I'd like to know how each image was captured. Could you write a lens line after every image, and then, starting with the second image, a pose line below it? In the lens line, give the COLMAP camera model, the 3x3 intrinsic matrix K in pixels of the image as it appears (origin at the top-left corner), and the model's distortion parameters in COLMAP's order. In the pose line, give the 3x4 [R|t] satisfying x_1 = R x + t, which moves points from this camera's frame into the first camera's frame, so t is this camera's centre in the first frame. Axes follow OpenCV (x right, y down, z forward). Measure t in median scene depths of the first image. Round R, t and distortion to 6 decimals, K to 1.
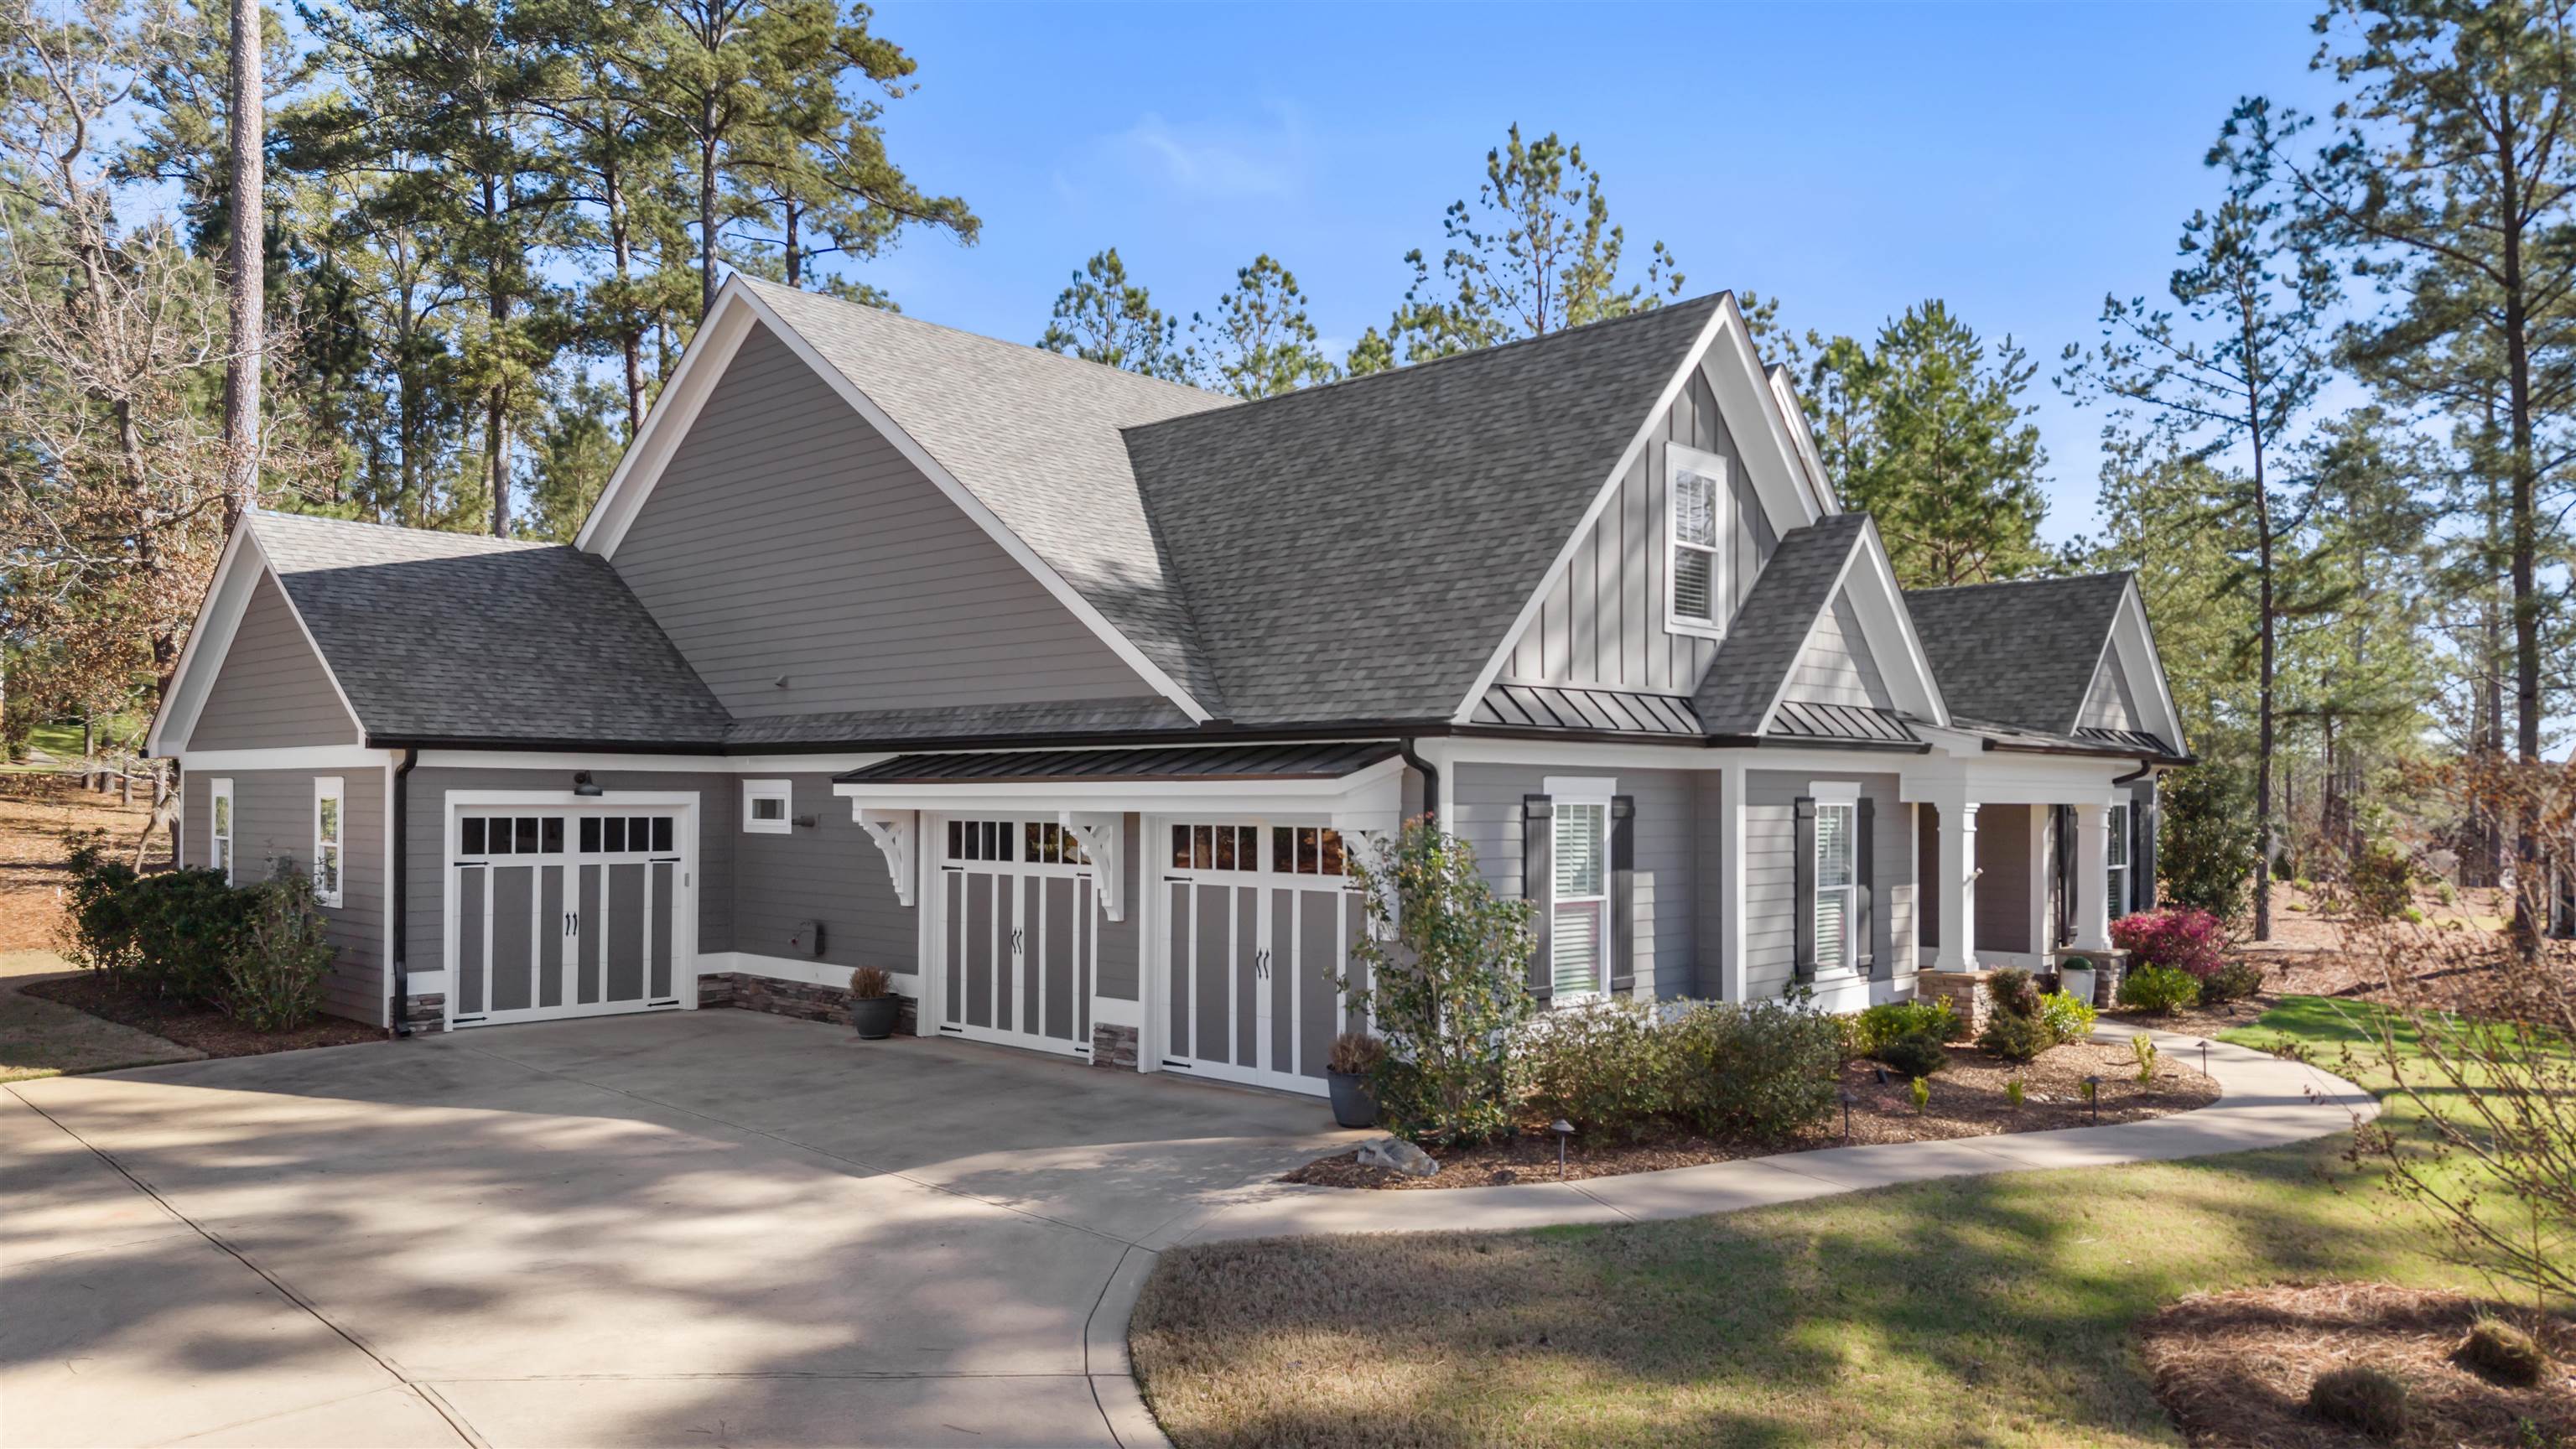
lens RADIAL K [[1837.1, 0, 1288.0], [0, 1837.1, 724.5], [0, 0, 1]] dist [0.009440, 0.002589]
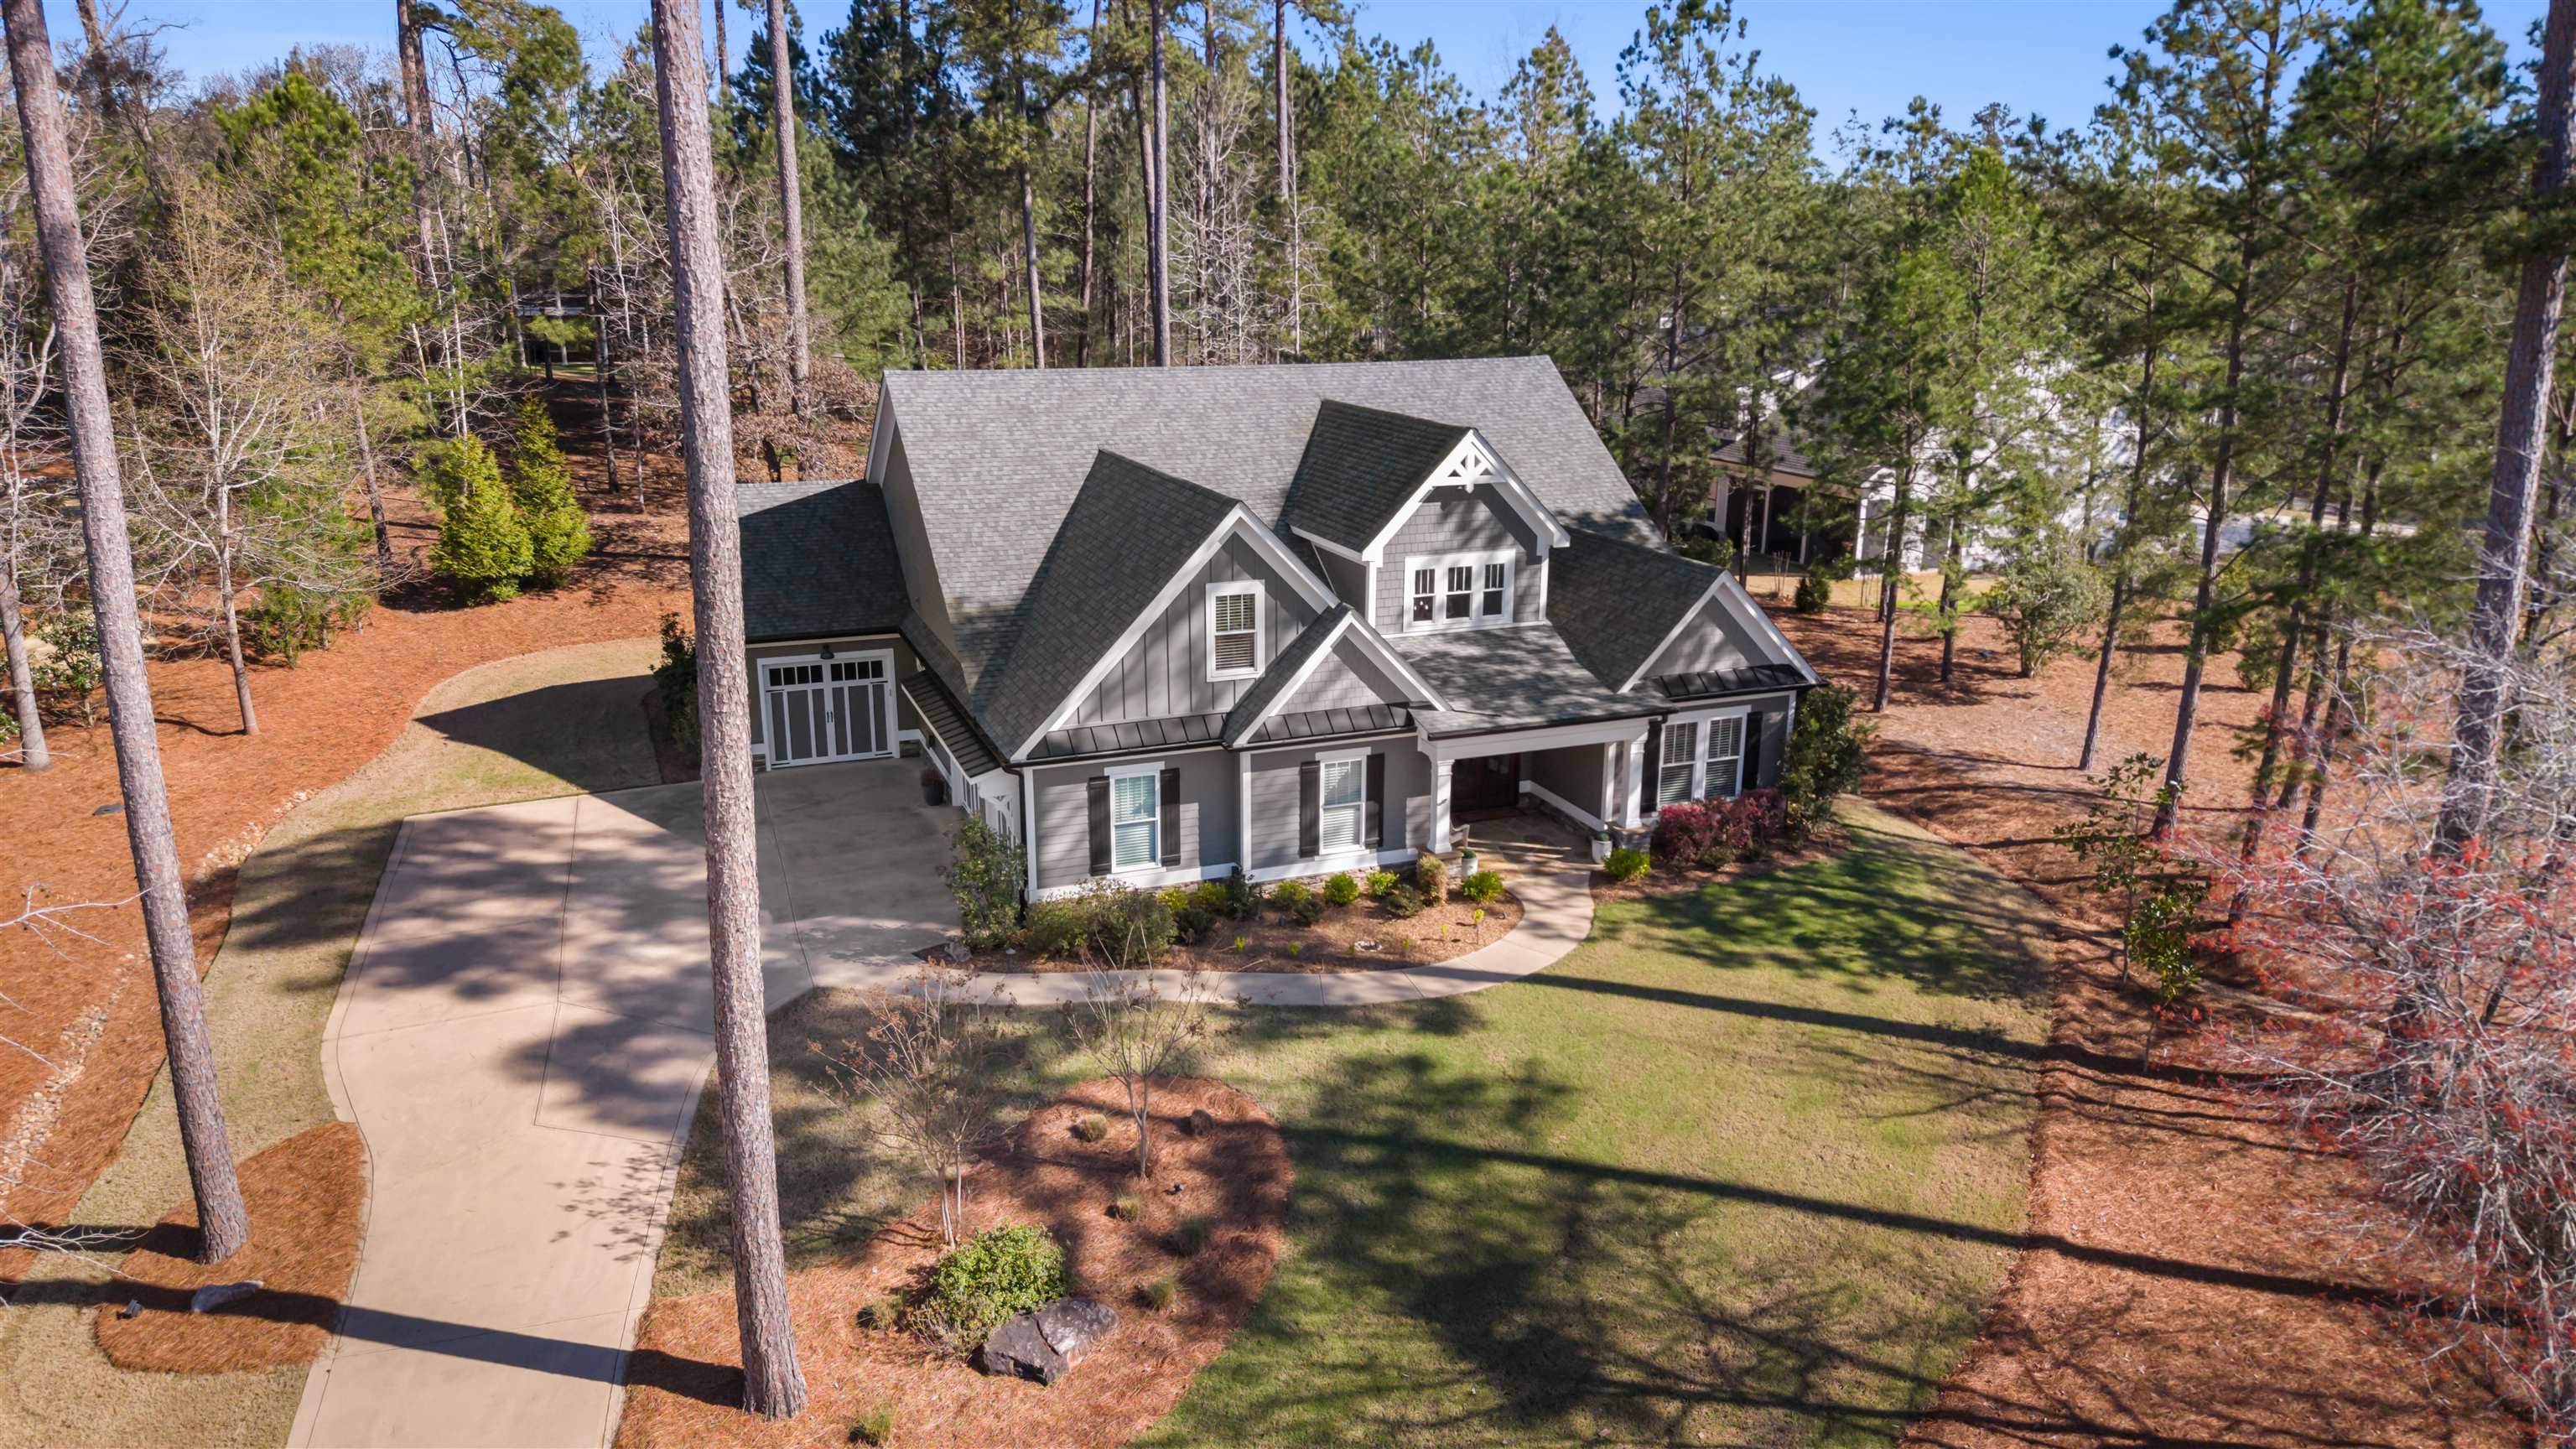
lens RADIAL K [[1790.2, 0, 1273.1], [0, 1790.2, 762.2], [0, 0, 1]] dist [0.033492, 0.000192]
pose [[0.902030, 0.120329, -0.414563, 0.895793], [0.023895, 0.944973, 0.326274, -0.491001], [0.431011, -0.304215, 0.849519, -0.476595]]
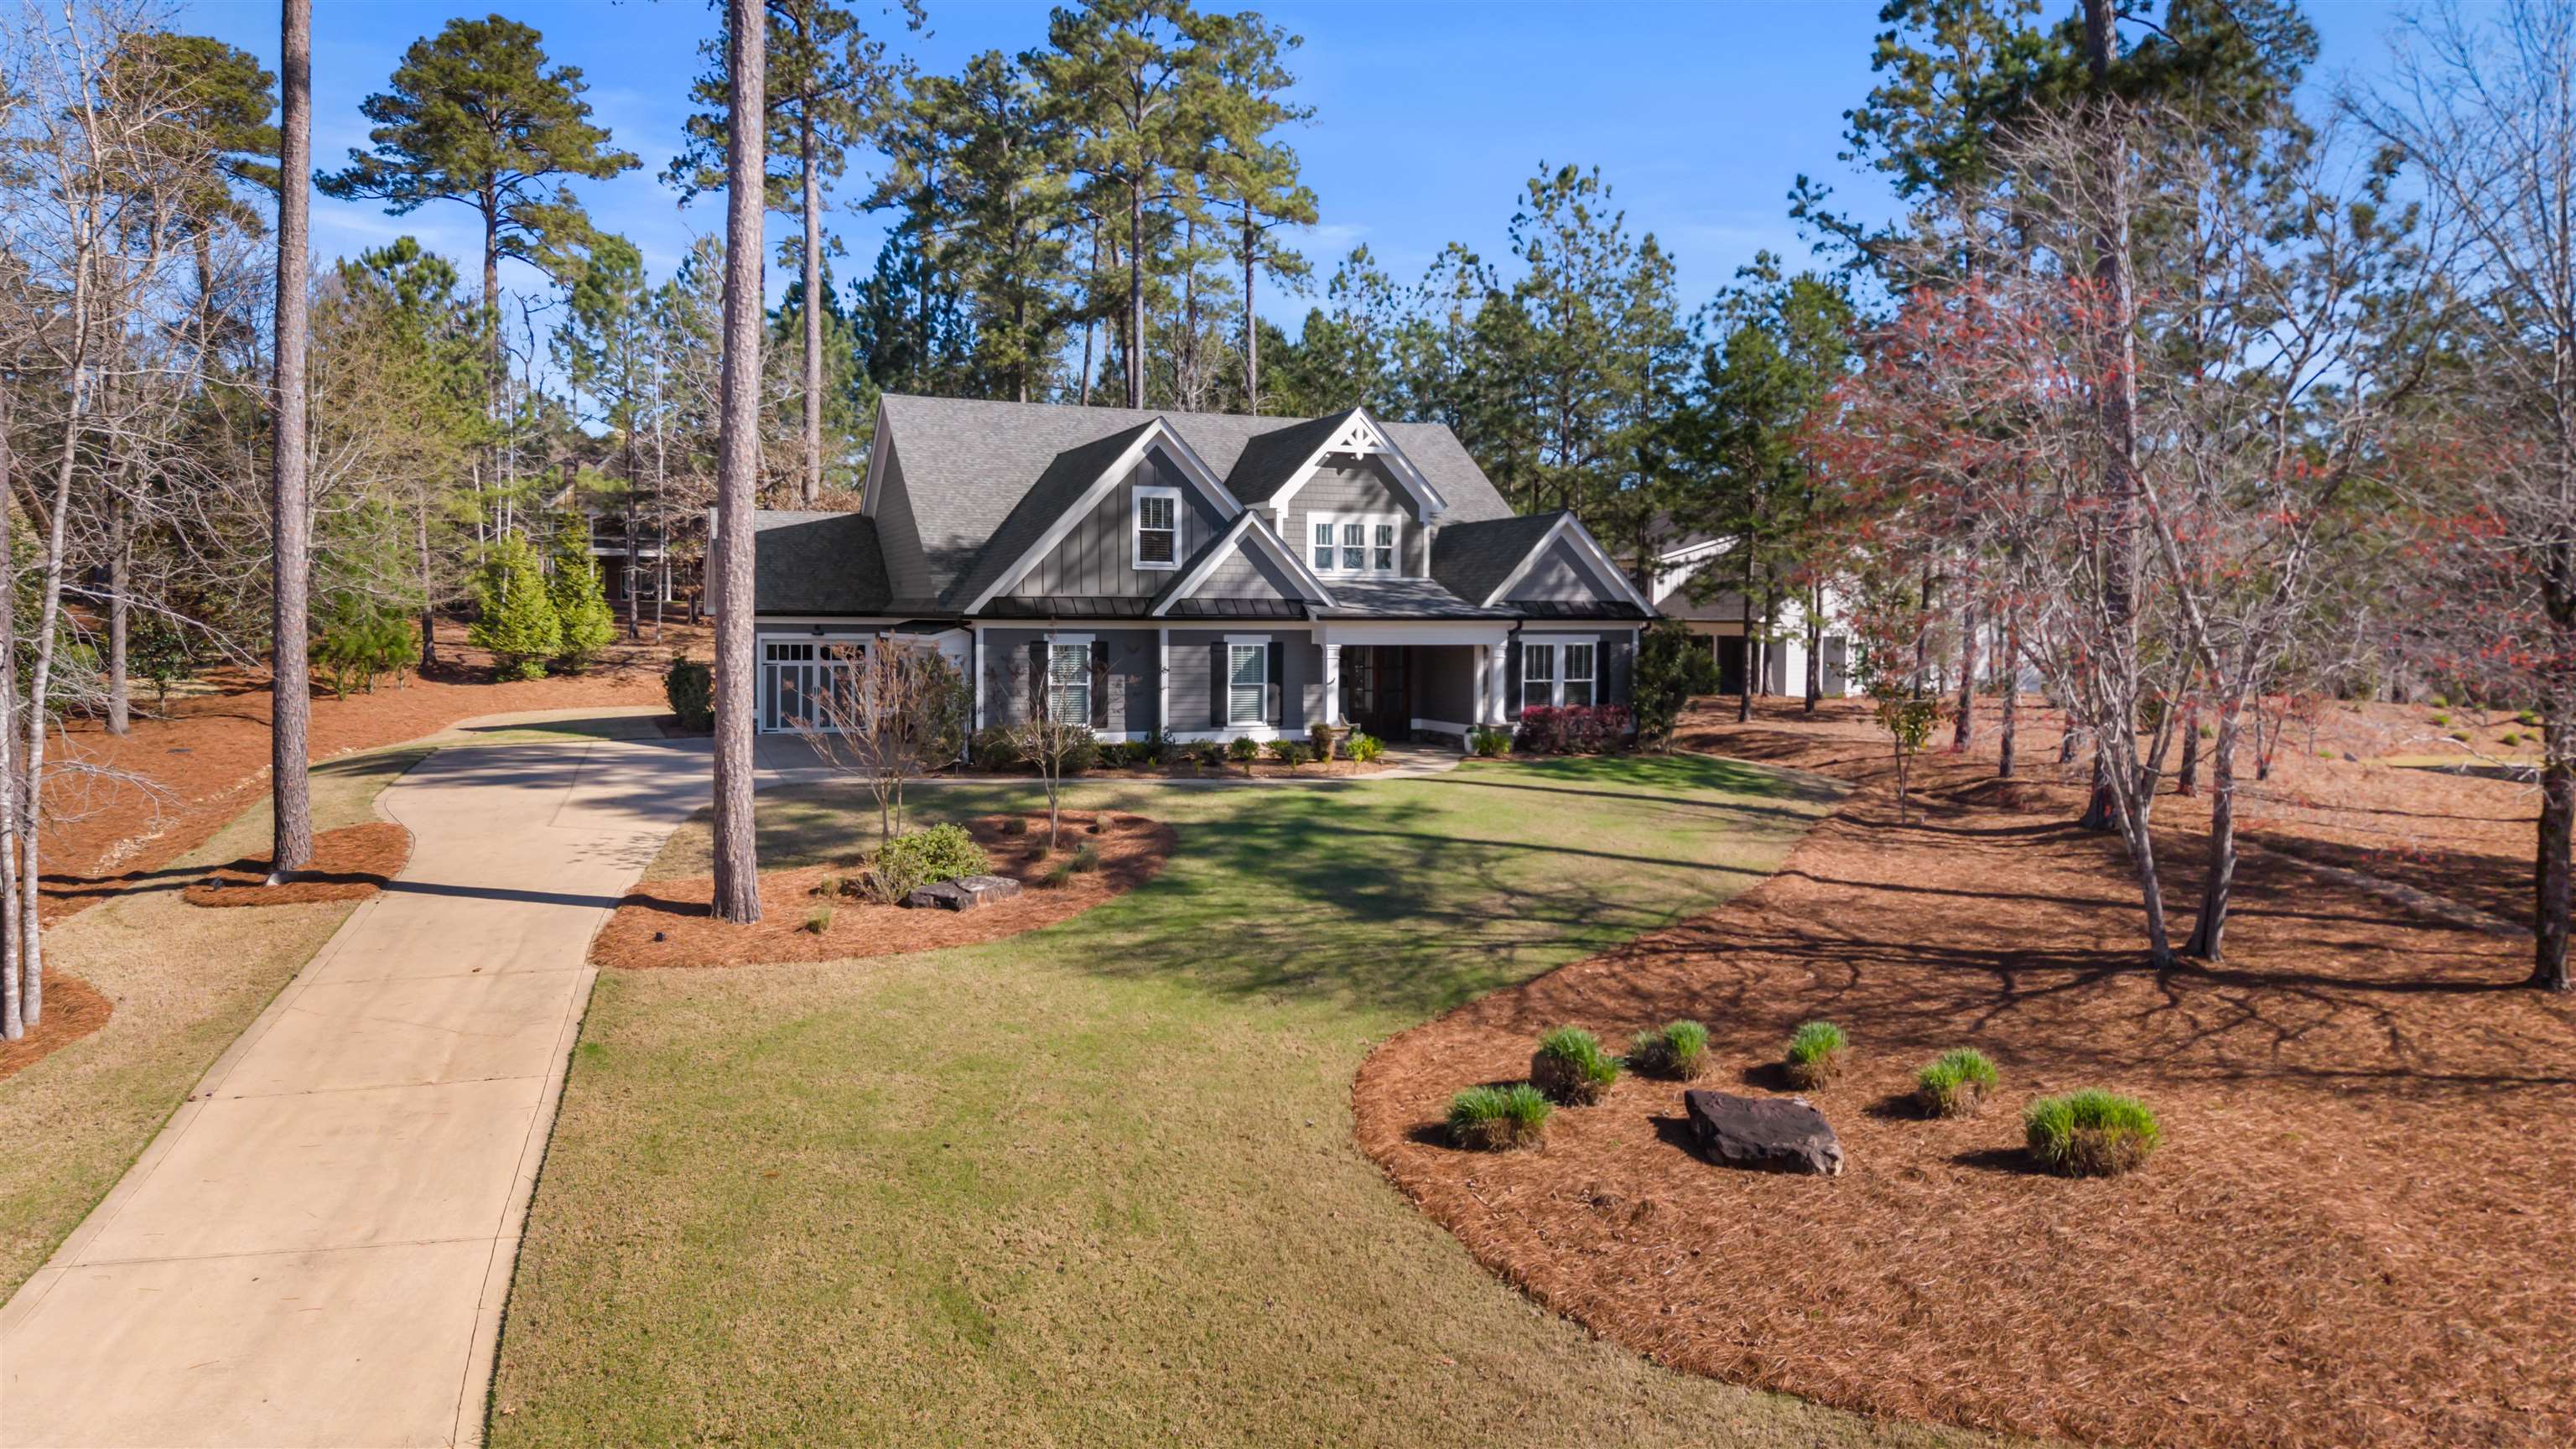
lens RADIAL K [[1837.1, 0, 1288.0], [0, 1837.1, 724.5], [0, 0, 1]] dist [0.009440, 0.002589]
pose [[0.903258, 0.027757, -0.428199, 1.168690], [0.015108, 0.995230, 0.096383, -0.064468], [0.428831, -0.093528, 0.898530, -0.835125]]
